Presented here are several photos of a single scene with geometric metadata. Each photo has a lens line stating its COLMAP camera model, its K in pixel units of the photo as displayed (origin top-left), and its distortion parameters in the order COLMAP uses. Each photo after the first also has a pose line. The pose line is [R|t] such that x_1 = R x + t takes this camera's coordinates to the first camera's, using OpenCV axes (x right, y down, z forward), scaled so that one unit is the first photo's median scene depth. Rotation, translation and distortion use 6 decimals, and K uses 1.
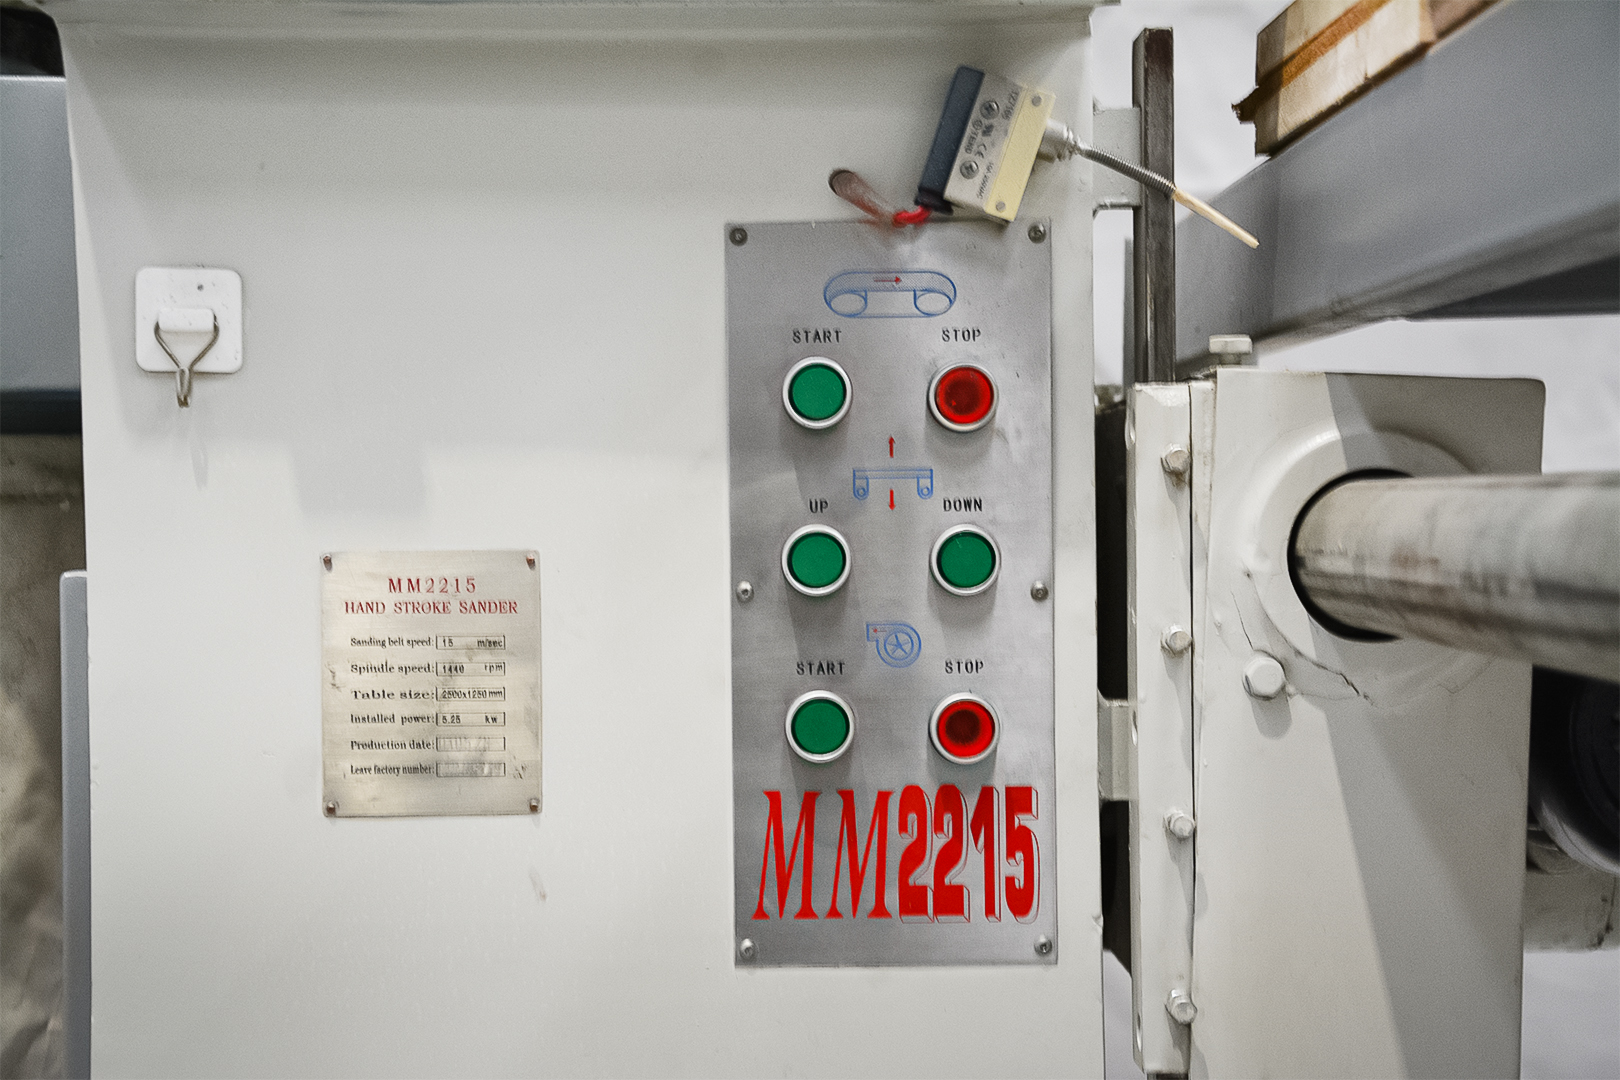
lens RADIAL K [[3120.2, 0, 810.5], [0, 3120.2, 553.6], [0, 0, 1]] dist [0.343960, 0.000000]
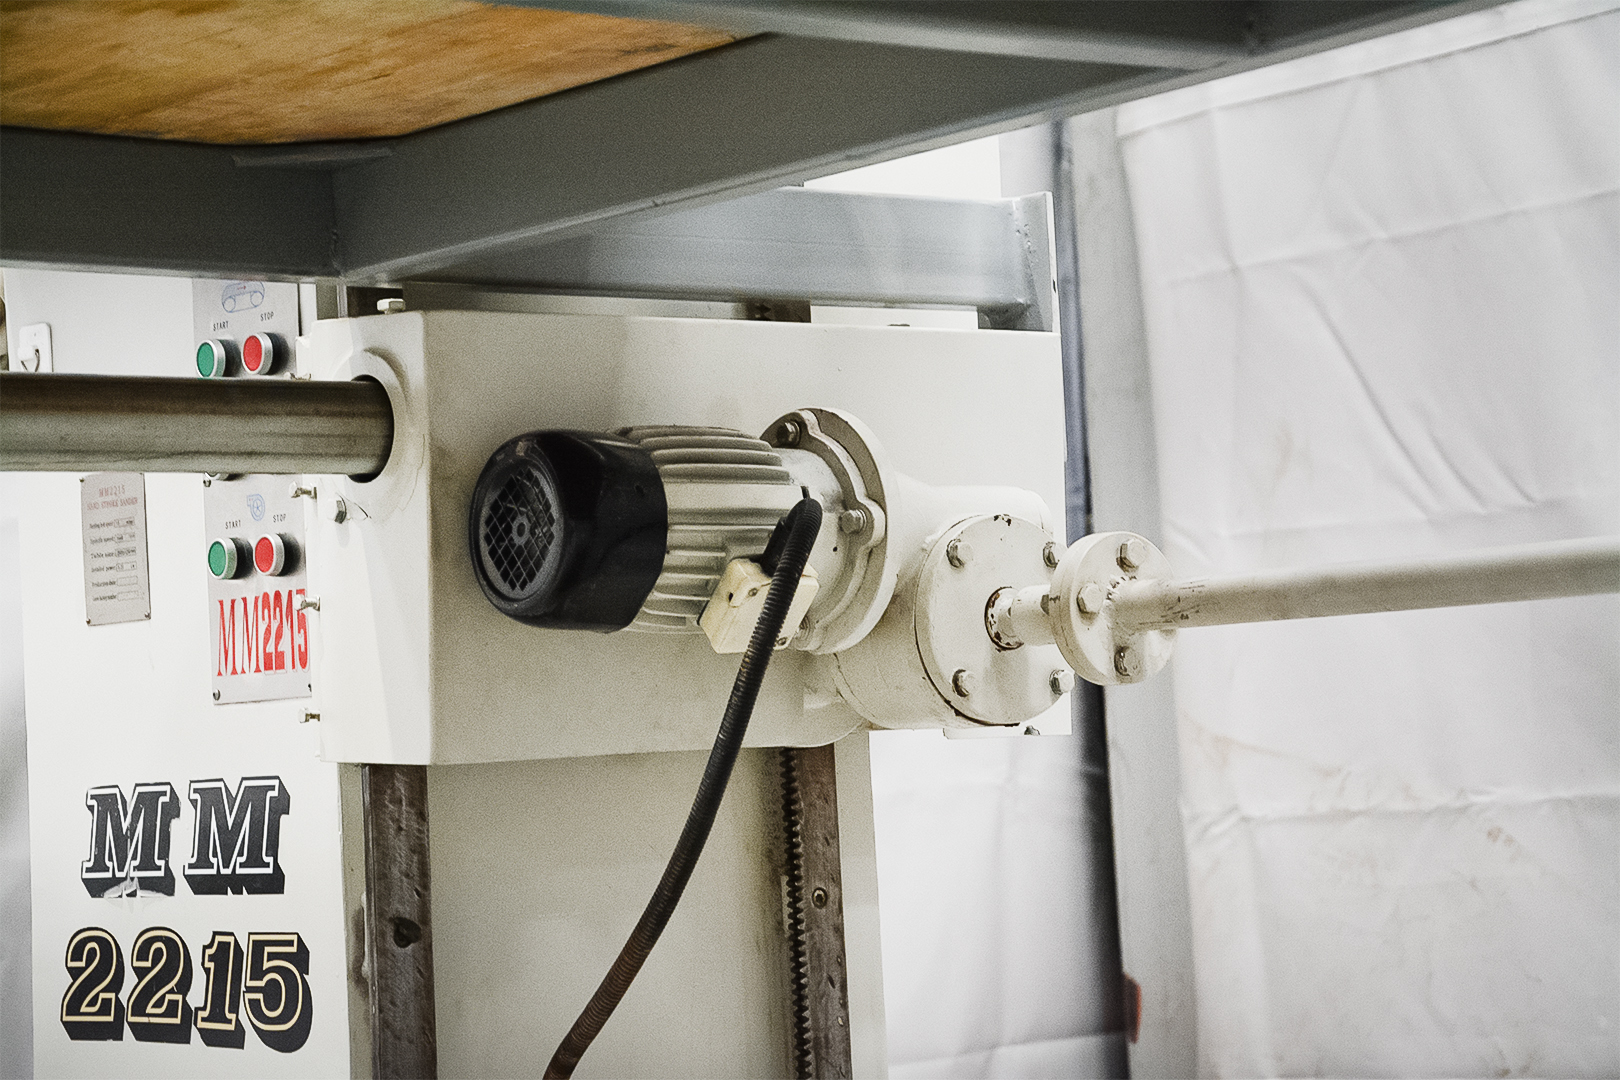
lens RADIAL K [[3814.0, 0, 775.7], [0, 3814.0, 572.1], [0, 0, 1]] dist [0.557918, 0.000000]
pose [[0.619892, -0.057243, -0.782596, 1.791255], [0.026760, 0.998298, -0.051824, 0.176366], [0.784231, 0.011183, 0.620369, -0.047101]]
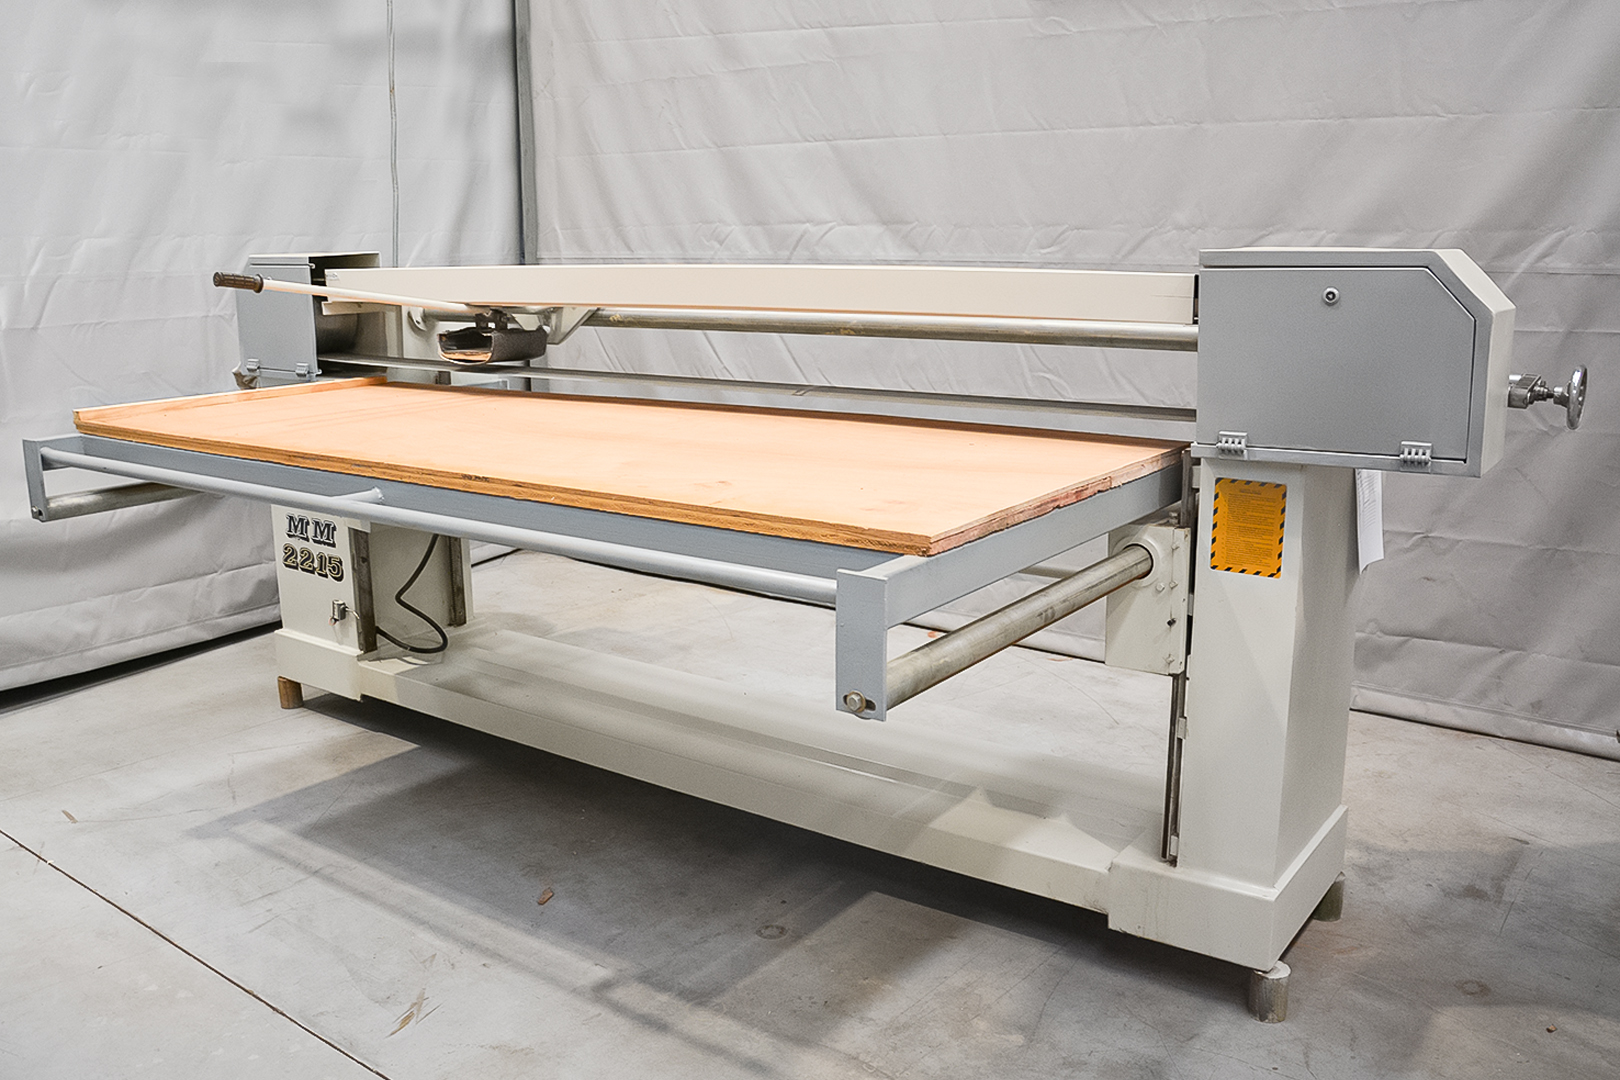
lens RADIAL K [[1367.1, 0, 839.3], [0, 1367.1, 562.5], [0, 0, 1]] dist [-0.133883, 0.056086]
pose [[0.810811, 0.148220, -0.566229, 2.814973], [-0.022592, 0.974609, 0.222769, -0.469643], [0.584871, -0.167831, 0.793573, -0.826484]]
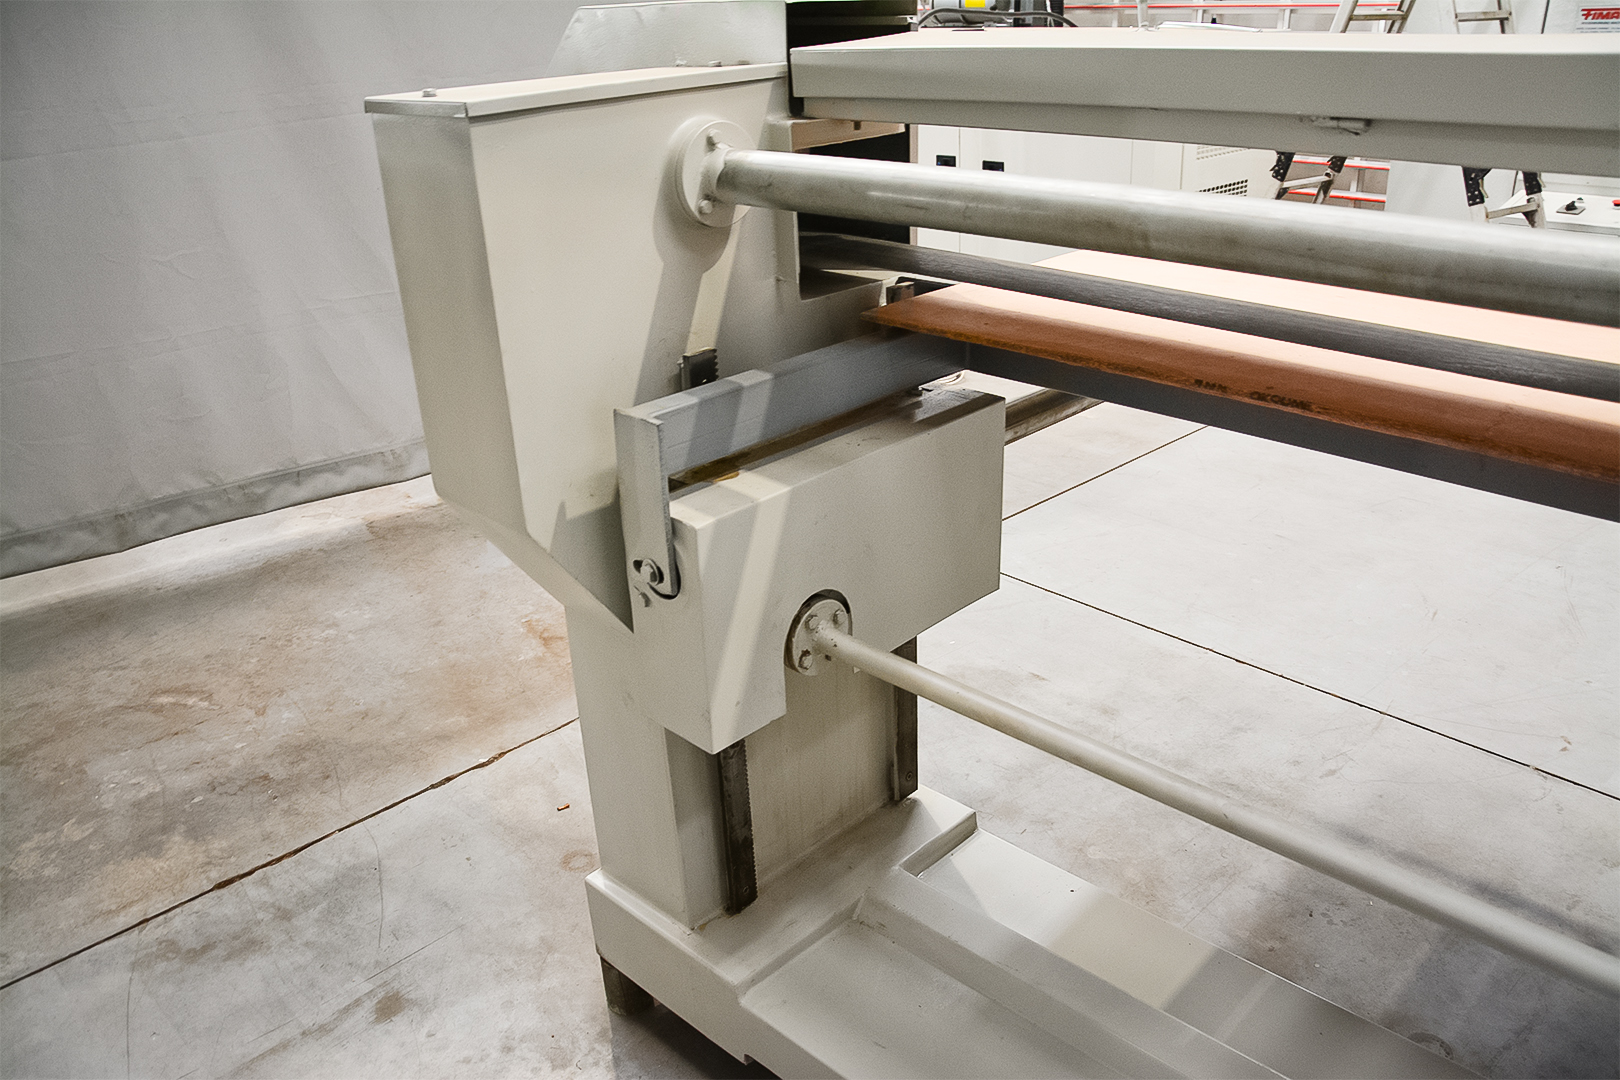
lens RADIAL K [[1260.4, 0, 819.5], [0, 1260.4, 555.1], [0, 0, 1]] dist [-0.158826, 0.116227]
pose [[-0.707090, -0.242916, 0.664090, 1.222764], [0.079644, 0.905808, 0.416135, -0.501911], [-0.702624, 0.347136, -0.621141, 1.996028]]
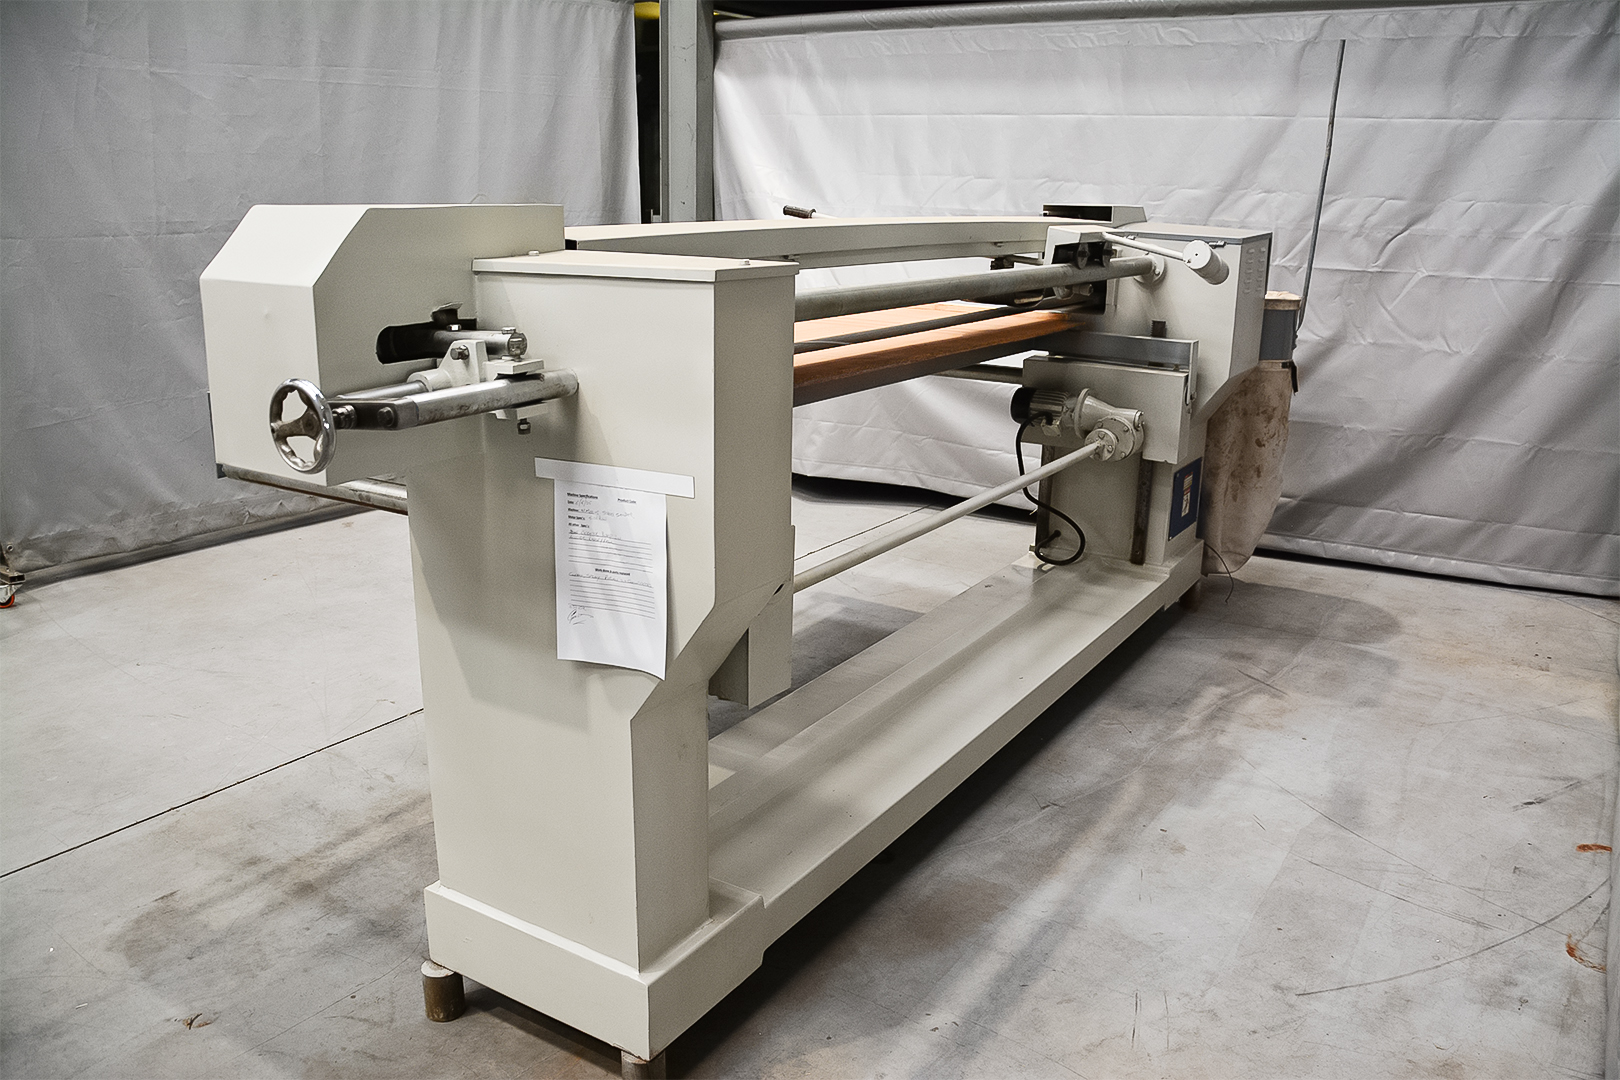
lens RADIAL K [[1260.4, 0, 810.2], [0, 1260.4, 549.7], [0, 0, 1]] dist [-0.158826, 0.116227]
pose [[-0.536834, 0.242268, -0.808156, 3.281344], [-0.029820, 0.951838, 0.305149, -0.559221], [0.843161, 0.187913, -0.503754, 2.248606]]
